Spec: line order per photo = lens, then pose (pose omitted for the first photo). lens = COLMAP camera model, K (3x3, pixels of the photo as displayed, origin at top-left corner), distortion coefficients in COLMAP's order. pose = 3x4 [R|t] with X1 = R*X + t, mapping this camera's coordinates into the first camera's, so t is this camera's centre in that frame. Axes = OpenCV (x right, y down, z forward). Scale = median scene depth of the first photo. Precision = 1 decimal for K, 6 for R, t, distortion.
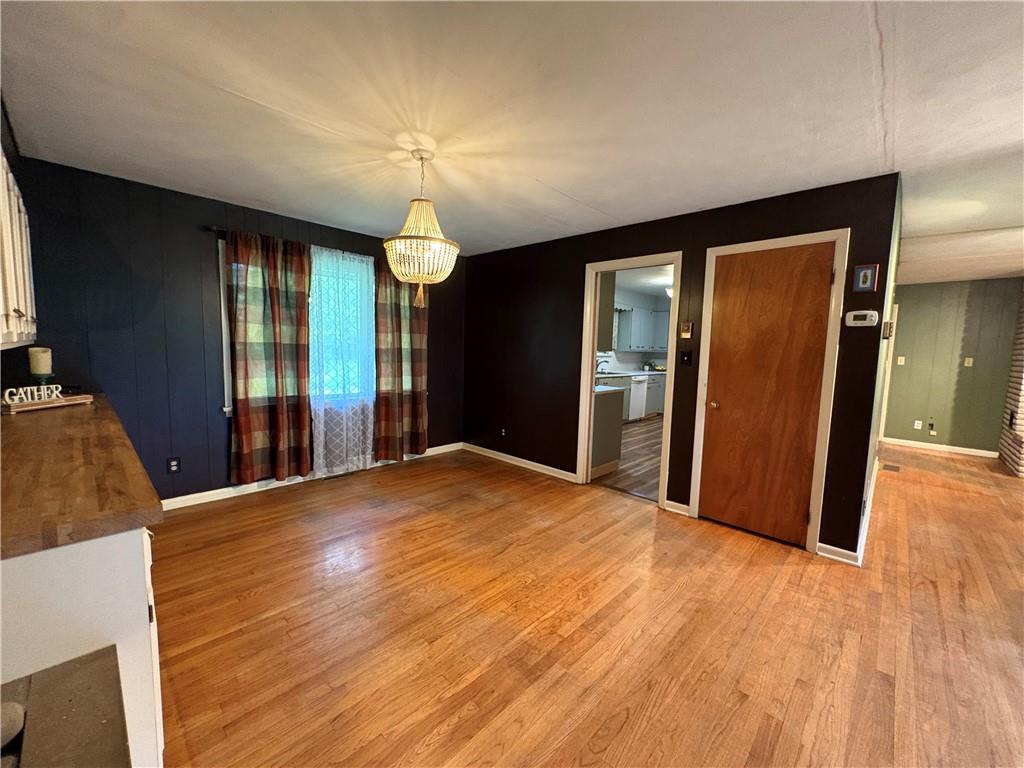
lens RADIAL K [[412.9, 0, 512.0], [0, 412.9, 384.0], [0, 0, 1]] dist [-0.018272, 0.000154]
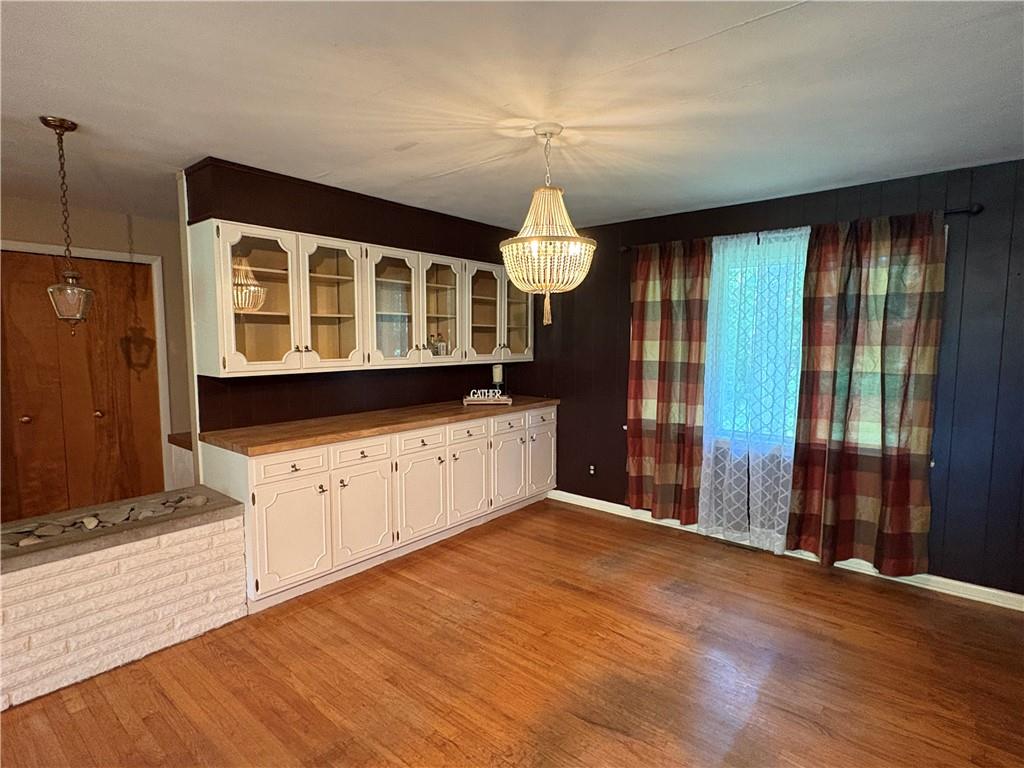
lens RADIAL K [[530.3, 0, 512.0], [0, 530.3, 384.0], [0, 0, 1]] dist [0.004636, -0.000289]
pose [[0.047114, 0.057980, -0.997205, 0.603839], [-0.089051, 0.994583, 0.053620, -0.093496], [0.994912, 0.086276, 0.052022, 0.683658]]
